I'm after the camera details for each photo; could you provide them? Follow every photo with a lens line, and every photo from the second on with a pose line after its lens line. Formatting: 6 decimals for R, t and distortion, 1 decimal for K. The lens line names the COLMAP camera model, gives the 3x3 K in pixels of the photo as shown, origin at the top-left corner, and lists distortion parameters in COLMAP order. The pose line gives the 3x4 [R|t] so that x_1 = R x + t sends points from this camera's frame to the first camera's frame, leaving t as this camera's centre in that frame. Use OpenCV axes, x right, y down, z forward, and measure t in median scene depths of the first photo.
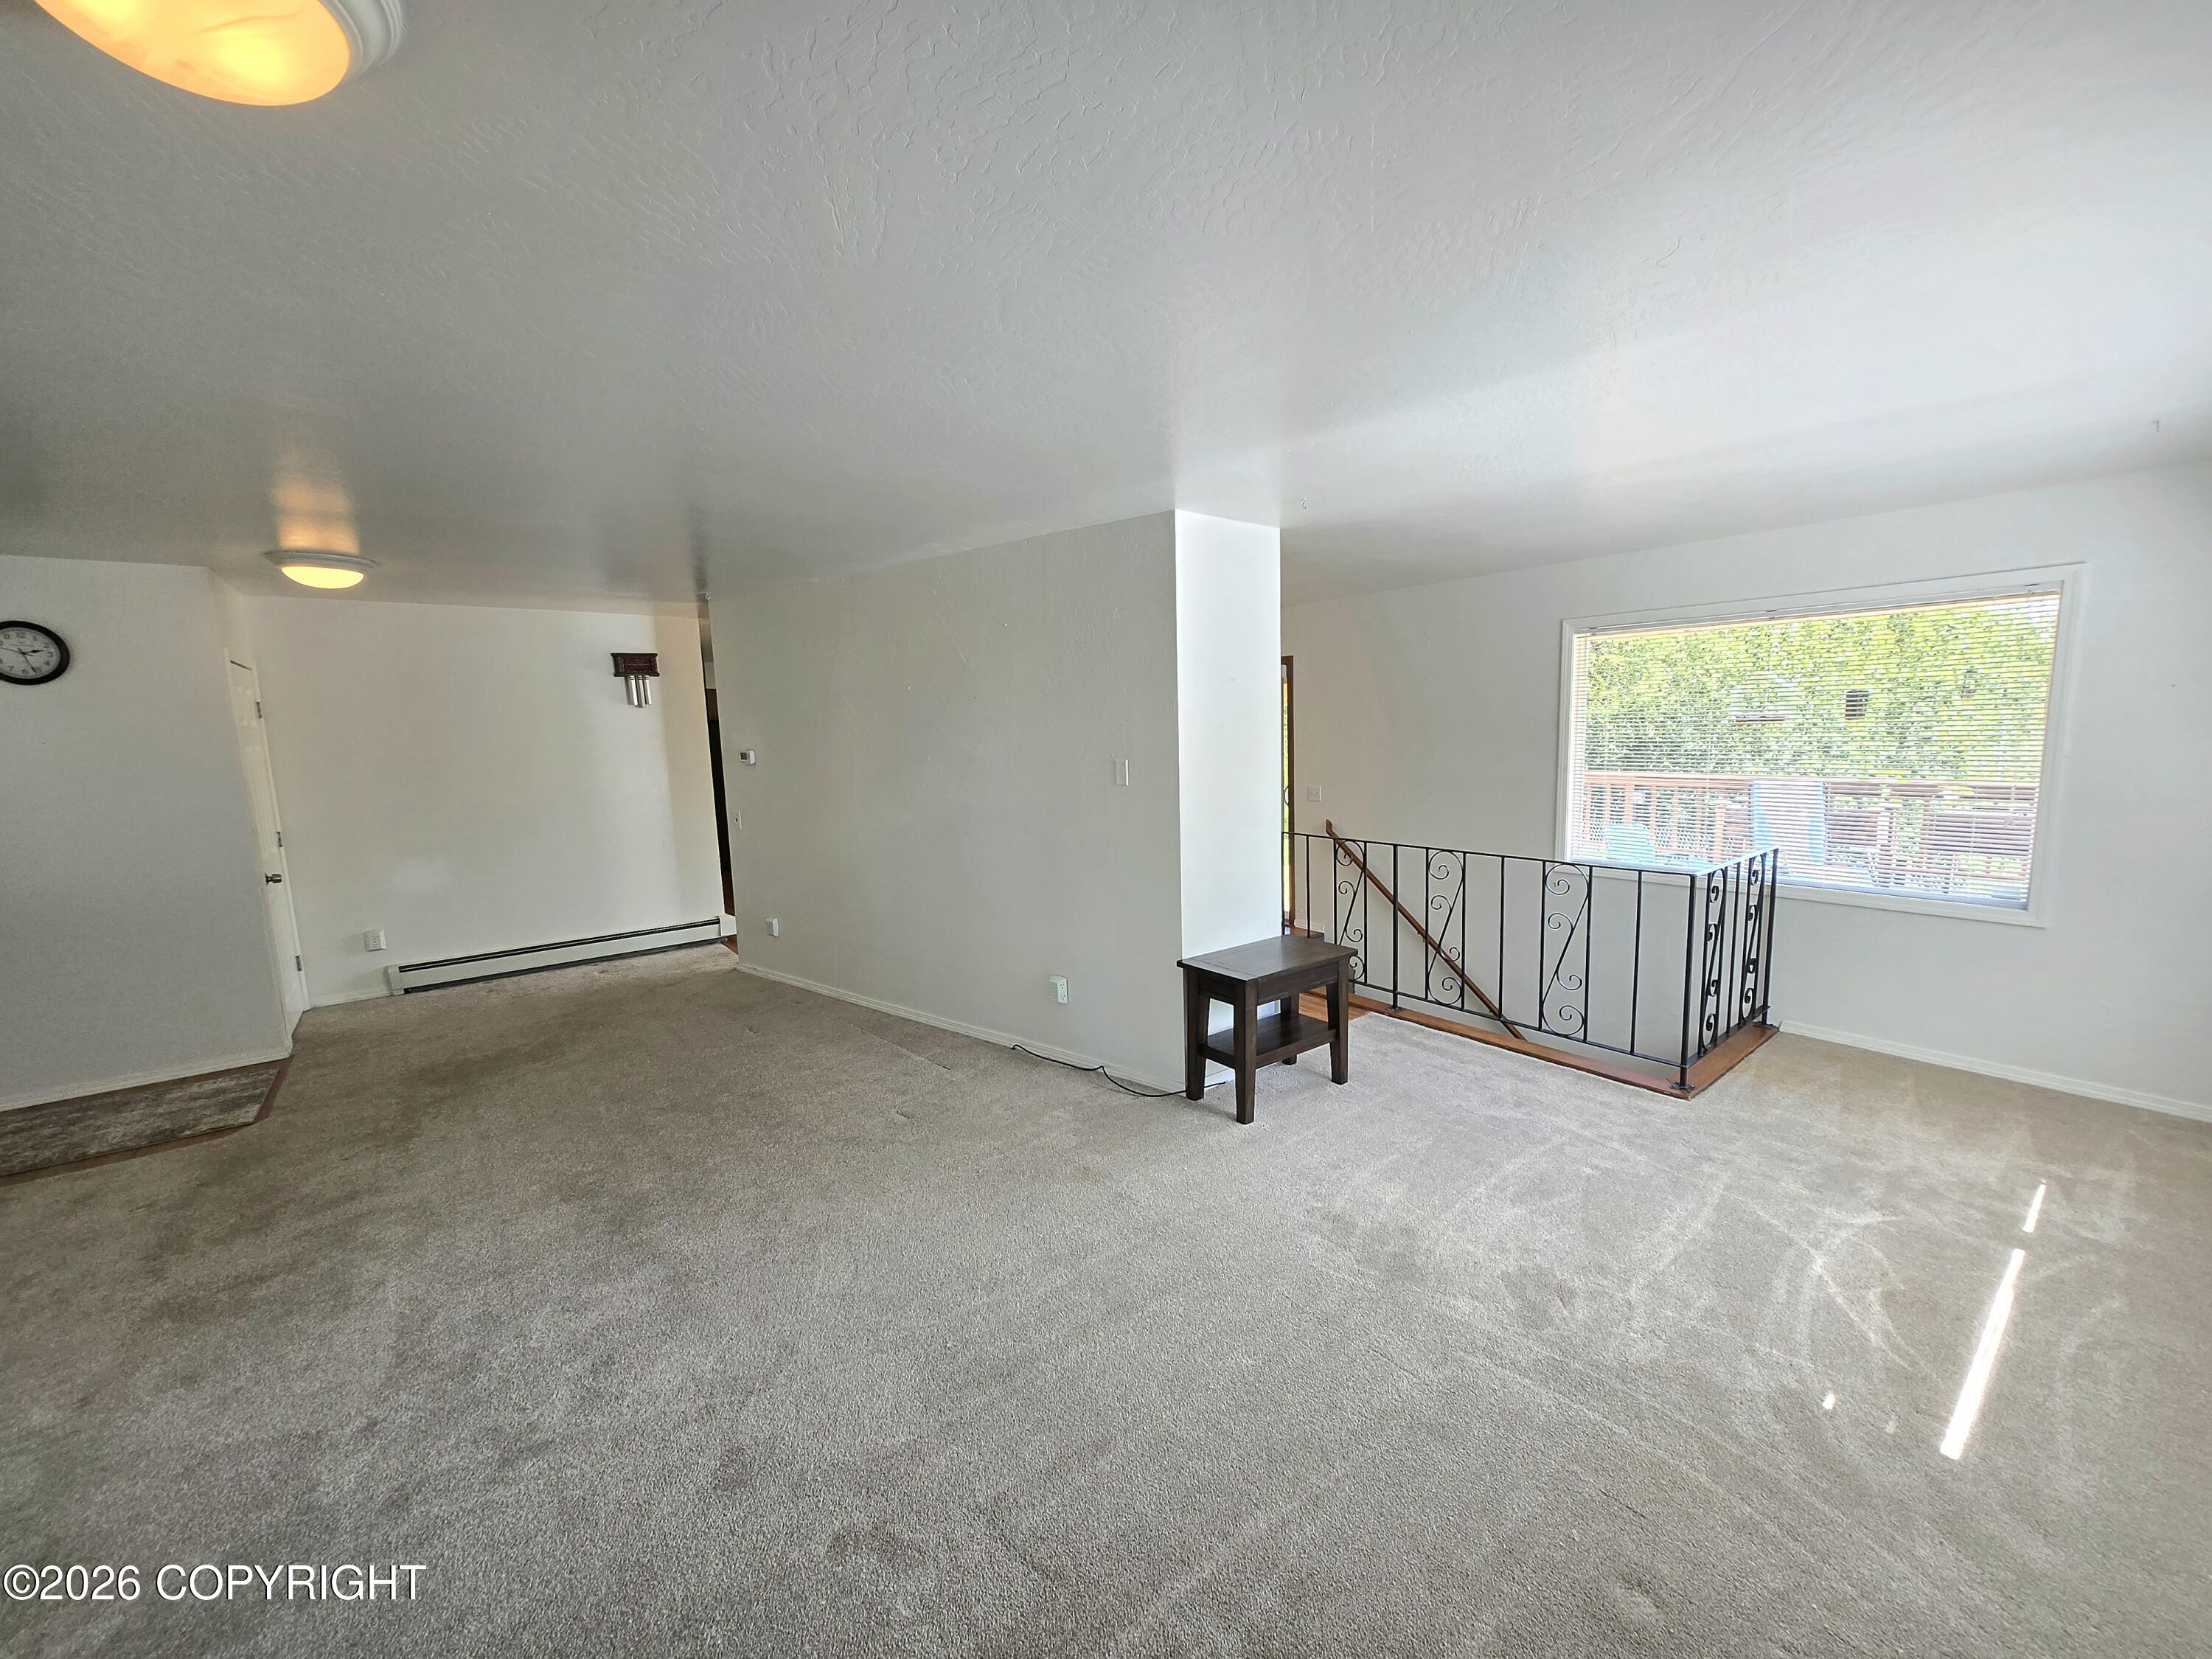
lens RADIAL K [[861.9, 0, 1128.0], [0, 861.9, 832.9], [0, 0, 1]] dist [0.001803, -0.000114]
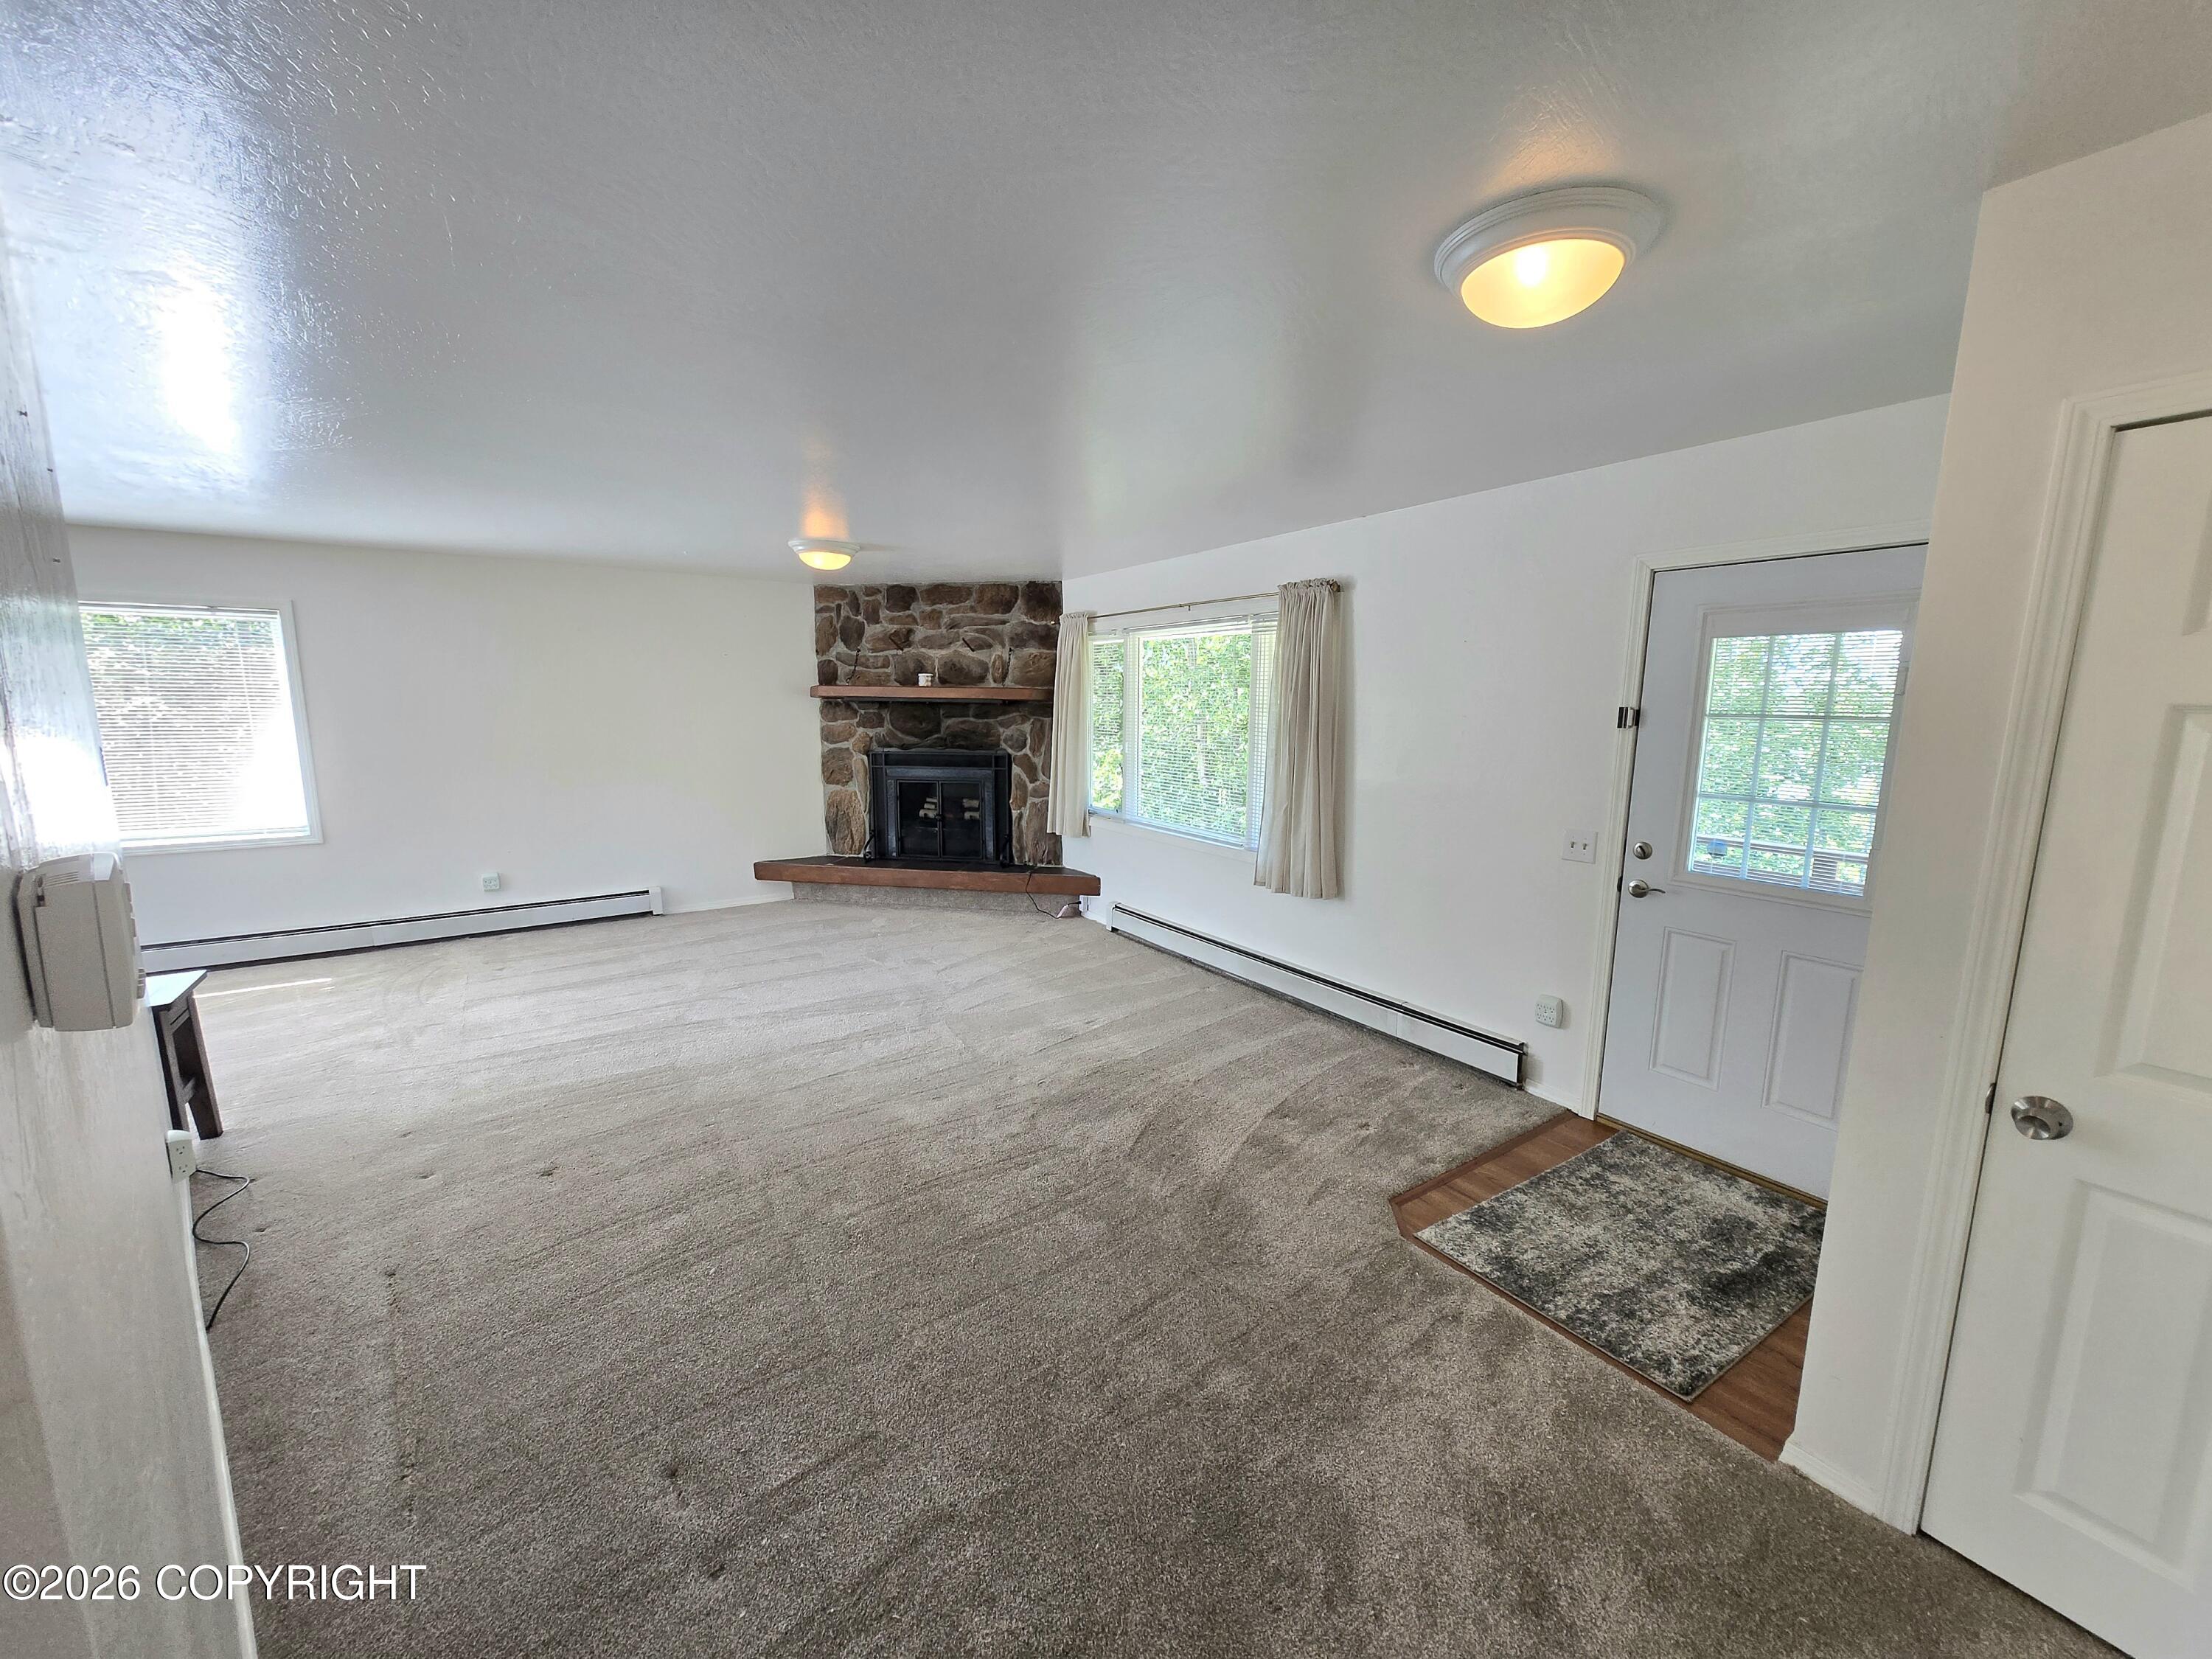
lens RADIAL K [[861.9, 0, 1128.0], [0, 861.9, 832.9], [0, 0, 1]] dist [0.001803, -0.000114]
pose [[-0.997690, 0.008857, 0.067349, -0.824307], [0.027330, 0.960019, 0.278598, -0.183453], [-0.062188, 0.279795, -0.958044, 1.587867]]
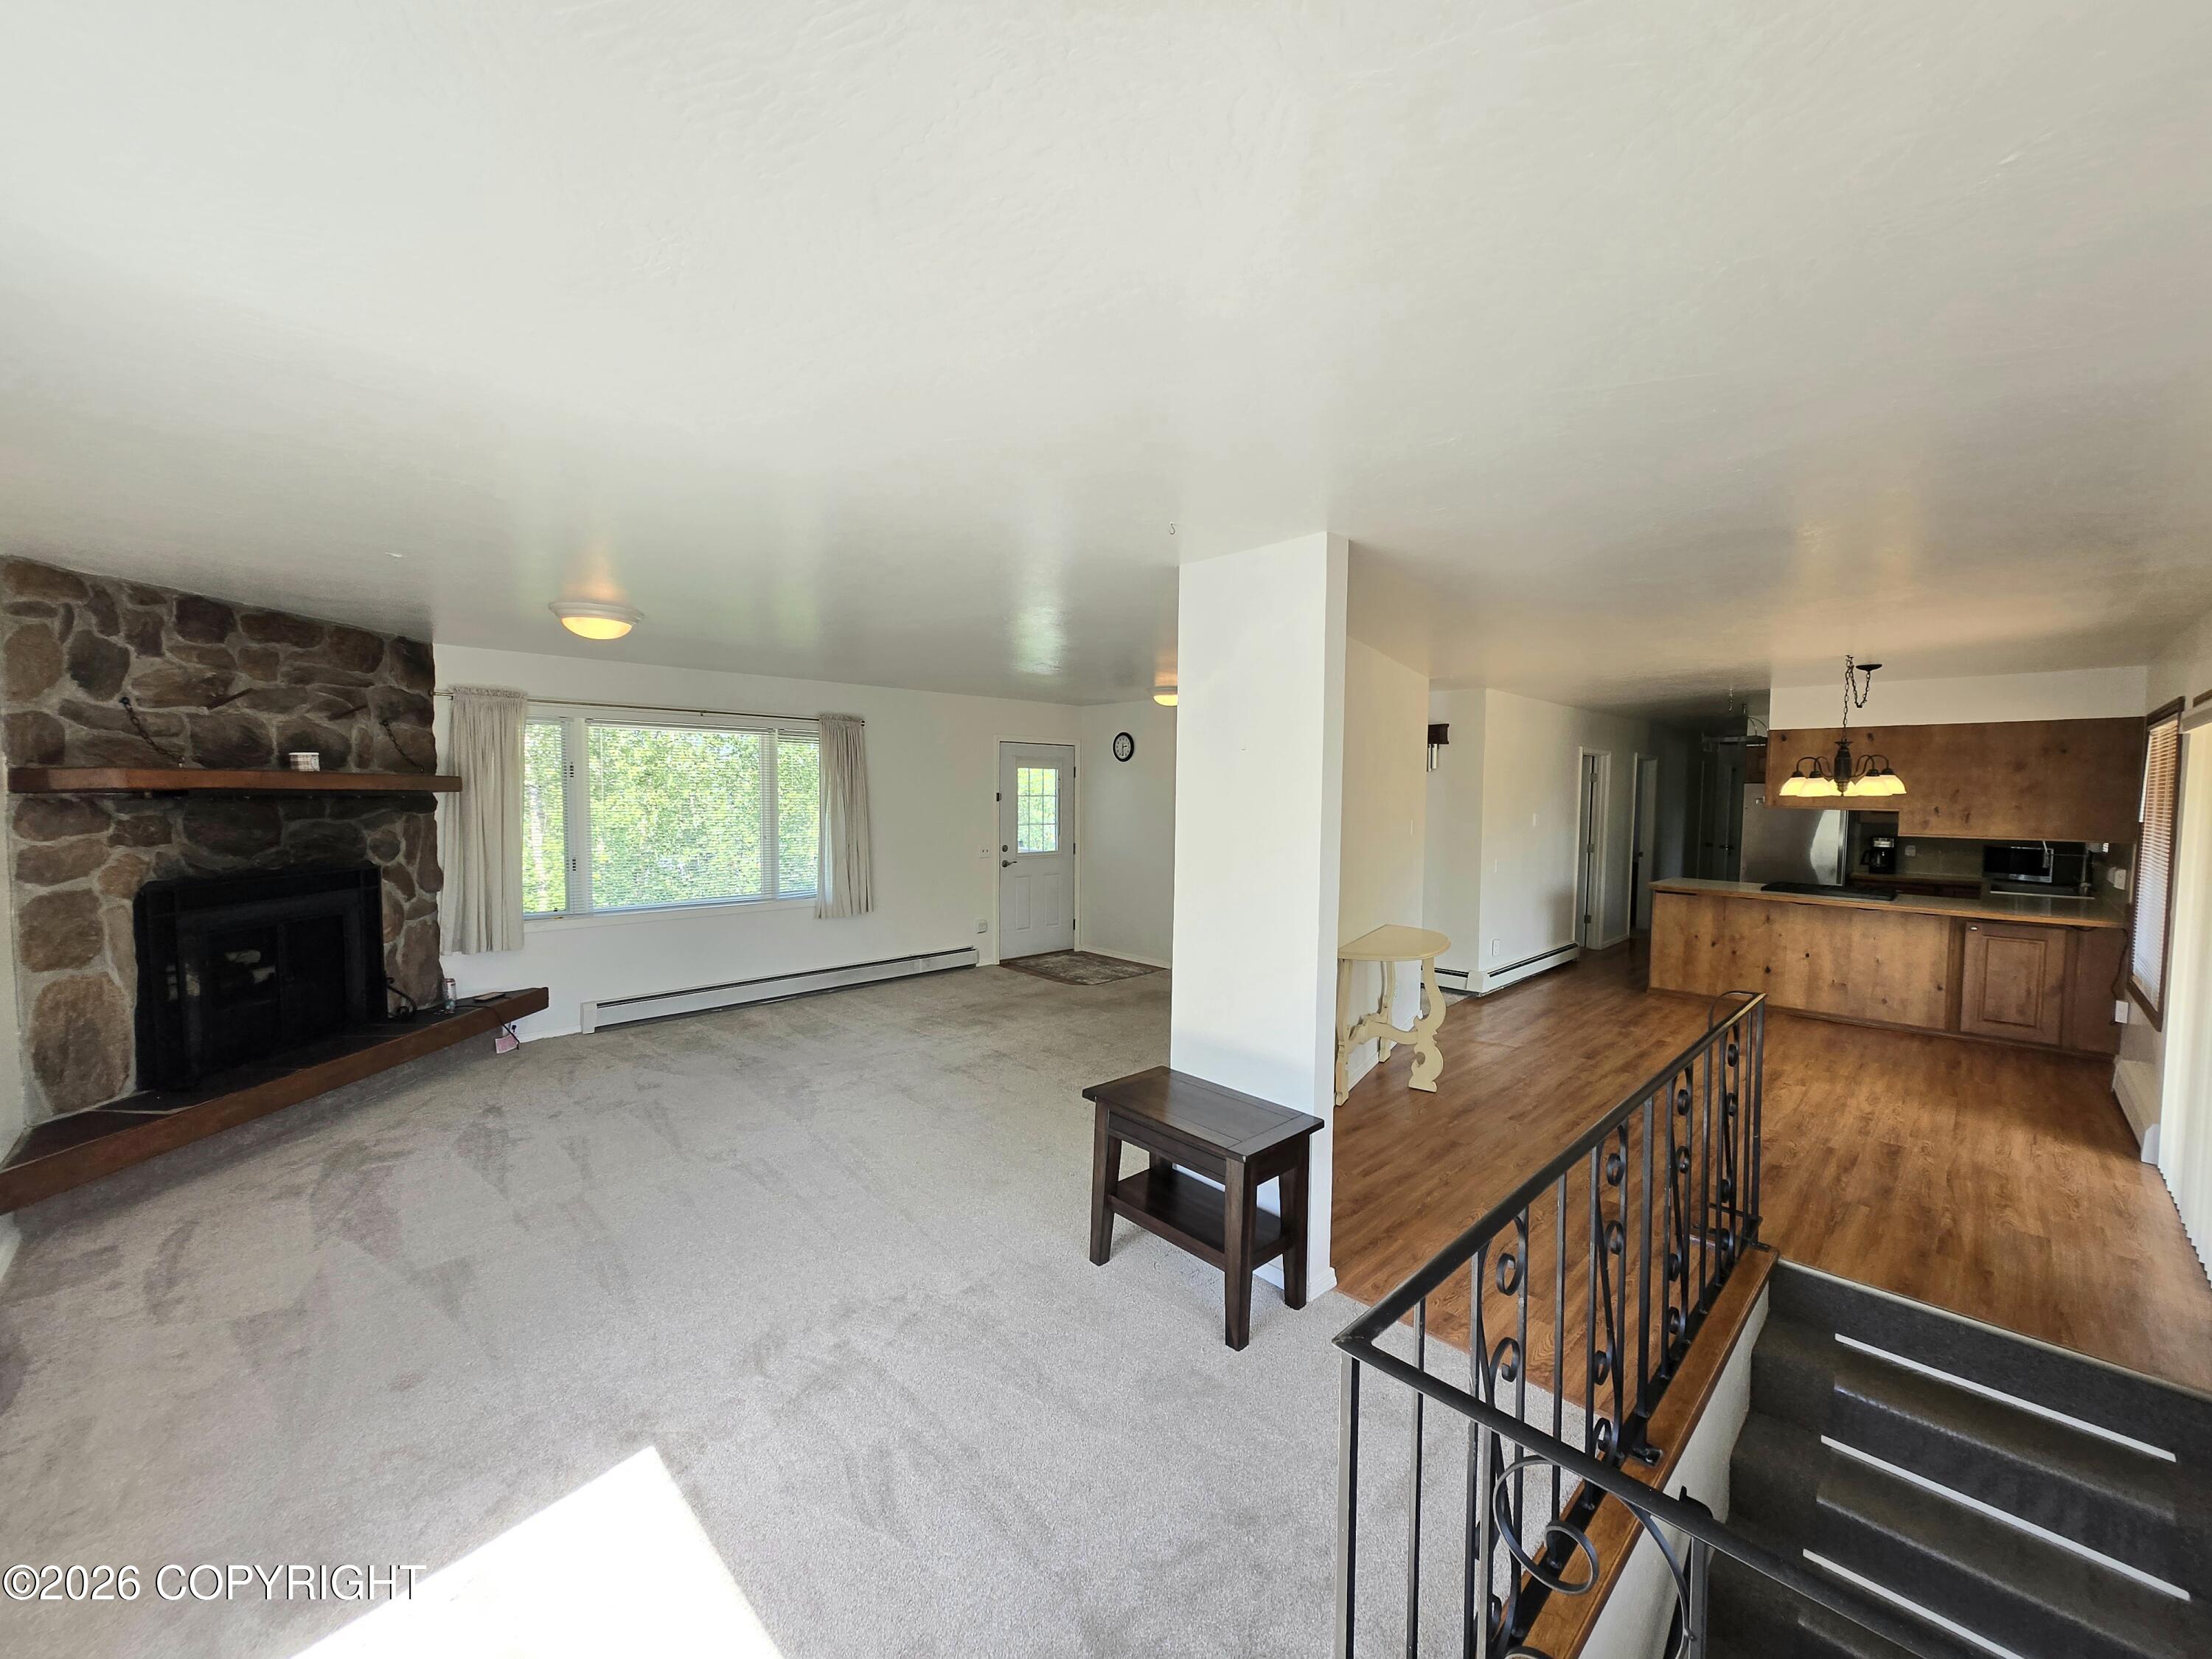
lens RADIAL K [[861.9, 0, 1128.0], [0, 861.9, 832.9], [0, 0, 1]] dist [0.001803, -0.000114]
pose [[0.110342, 0.077840, -0.990841, 0.880912], [-0.139636, 0.988254, 0.062086, -0.133683], [0.984036, 0.131507, 0.119915, 0.802823]]
